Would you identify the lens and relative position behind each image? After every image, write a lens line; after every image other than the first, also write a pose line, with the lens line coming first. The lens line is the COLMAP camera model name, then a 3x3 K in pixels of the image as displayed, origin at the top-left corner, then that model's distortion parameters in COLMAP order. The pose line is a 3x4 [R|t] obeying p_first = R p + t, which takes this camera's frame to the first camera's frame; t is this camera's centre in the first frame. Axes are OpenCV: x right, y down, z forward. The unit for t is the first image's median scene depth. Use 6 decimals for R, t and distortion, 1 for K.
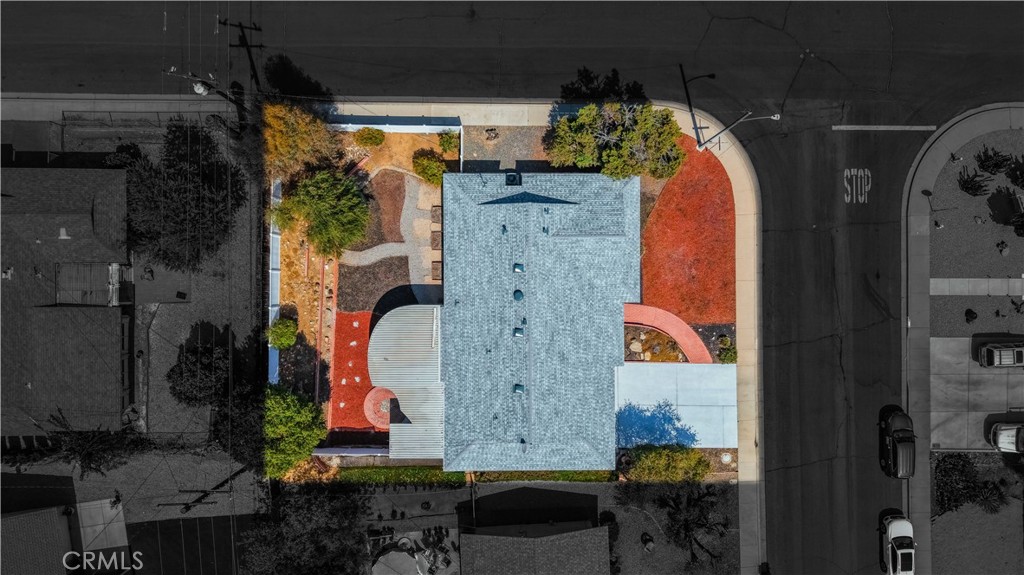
lens RADIAL K [[665.2, 0, 514.8], [0, 665.2, 292.3], [0, 0, 1]] dist [0.048802, -0.047284]
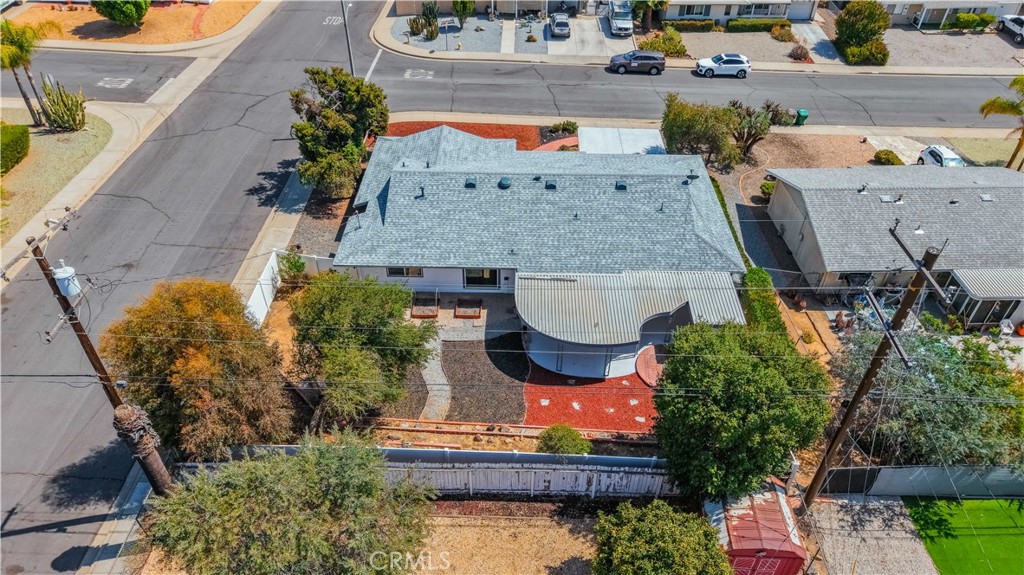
lens RADIAL K [[665.2, 0, 514.8], [0, 665.2, 292.3], [0, 0, 1]] dist [0.048802, -0.047284]
pose [[0.017159, -0.676852, 0.735919, -0.633658], [0.999827, 0.016925, -0.007746, 0.023648], [-0.007213, 0.735924, 0.677025, 0.515013]]
